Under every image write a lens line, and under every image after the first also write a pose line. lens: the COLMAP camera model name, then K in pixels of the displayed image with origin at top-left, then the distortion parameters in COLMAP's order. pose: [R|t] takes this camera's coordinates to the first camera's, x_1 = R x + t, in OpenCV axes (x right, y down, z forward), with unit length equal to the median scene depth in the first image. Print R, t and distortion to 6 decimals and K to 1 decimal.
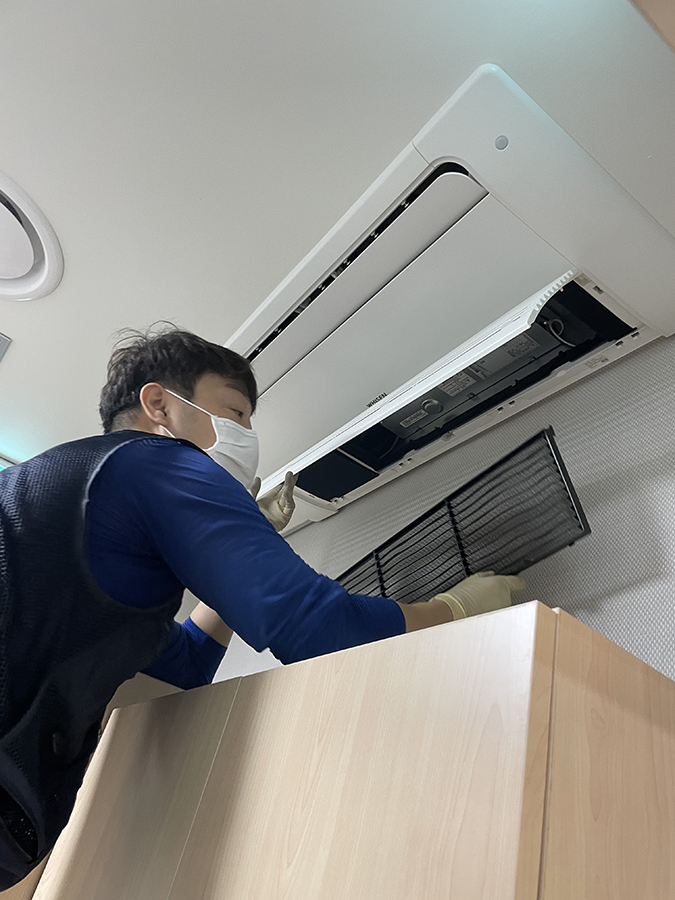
lens RADIAL K [[681.3, 0, 339.3], [0, 681.3, 470.1], [0, 0, 1]] dist [-0.002874, -0.002358]
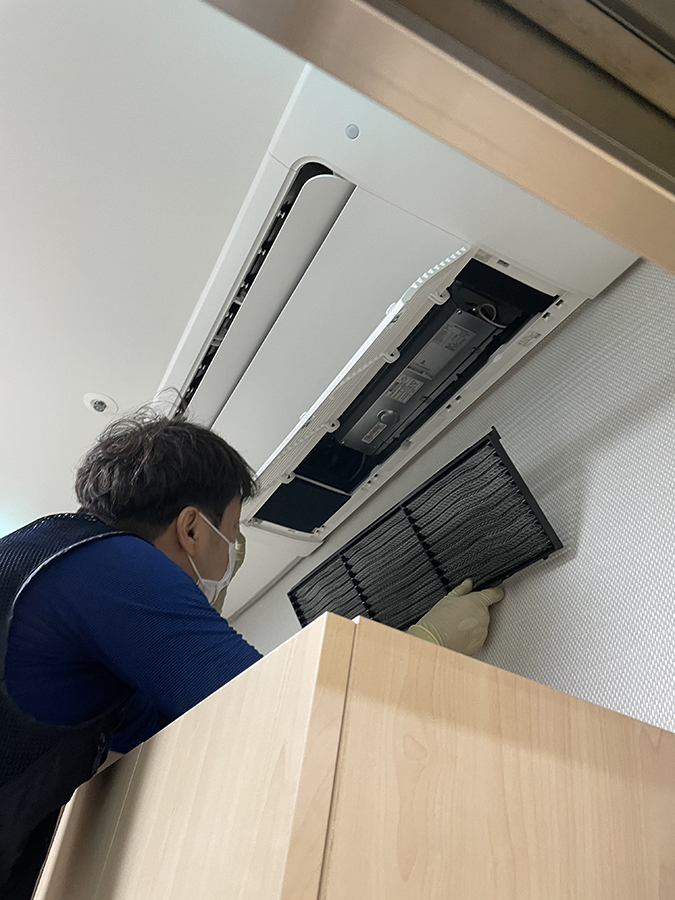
lens RADIAL K [[682.1, 0, 337.5], [0, 682.1, 450.0], [0, 0, 1]] dist [-0.001087, -0.001931]
pose [[0.983610, -0.168430, -0.064365, 0.157269], [0.162839, 0.983069, -0.084021, 0.027337], [0.077427, 0.072163, 0.994383, 0.059945]]
